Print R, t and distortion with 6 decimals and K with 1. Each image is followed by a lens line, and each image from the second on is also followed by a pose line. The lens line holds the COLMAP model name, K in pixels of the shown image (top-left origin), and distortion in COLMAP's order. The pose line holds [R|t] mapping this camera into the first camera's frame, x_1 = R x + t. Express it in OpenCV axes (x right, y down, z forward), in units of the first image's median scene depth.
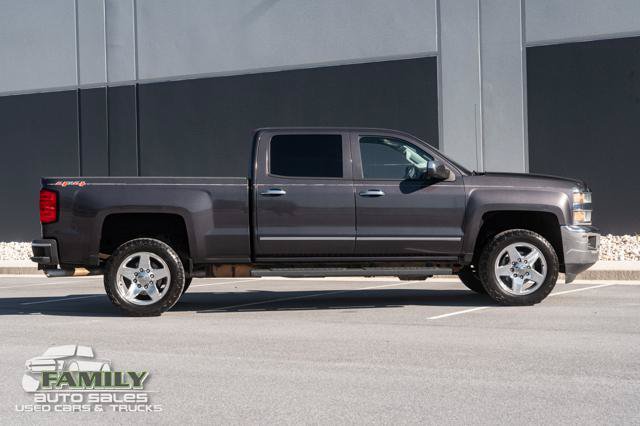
lens RADIAL K [[1291.7, 0, 320.0], [0, 1291.7, 213.0], [0, 0, 1]] dist [0.053641, 0.214133]
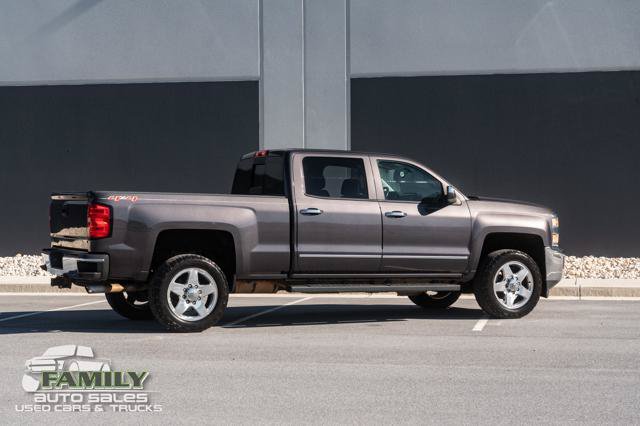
lens RADIAL K [[1291.7, 0, 320.0], [0, 1291.7, 213.0], [0, 0, 1]] dist [0.053641, 0.214133]
pose [[0.927344, 0.021870, 0.373570, -0.416773], [-0.017280, 0.999728, -0.015632, 0.001358], [-0.373811, 0.008041, 0.927470, 0.029861]]
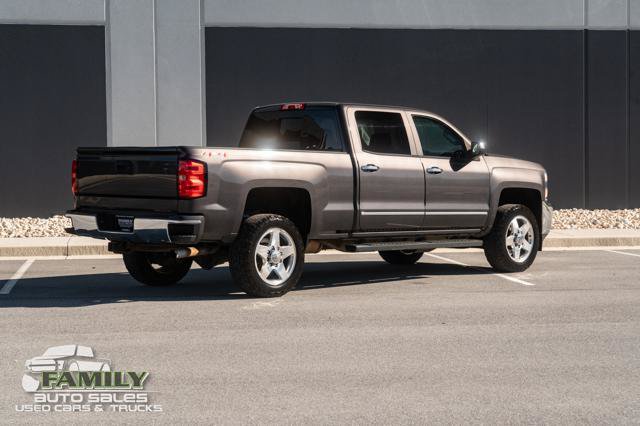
lens RADIAL K [[1291.7, 0, 320.0], [0, 1291.7, 213.0], [0, 0, 1]] dist [0.053641, 0.214133]
pose [[0.744207, -0.004880, 0.667932, -0.733312], [-0.008592, 0.999821, 0.016877, 0.002582], [-0.667894, -0.018299, 0.744031, 0.274647]]
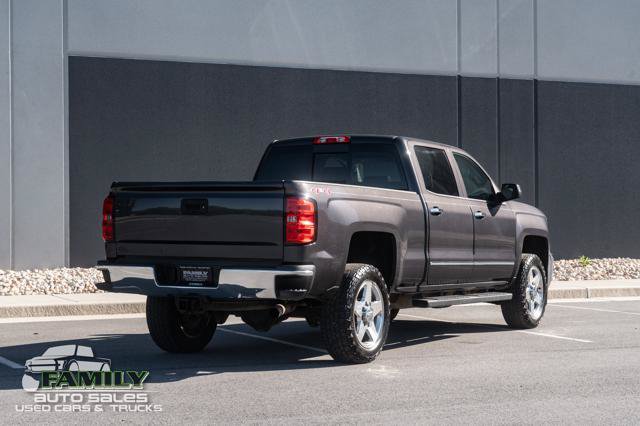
lens RADIAL K [[1291.7, 0, 320.0], [0, 1291.7, 213.0], [0, 0, 1]] dist [0.053641, 0.214133]
pose [[0.527648, 0.028565, 0.848983, -0.816370], [-0.005906, 0.999534, -0.029959, 0.012349], [-0.849443, 0.010794, 0.527570, 0.600577]]
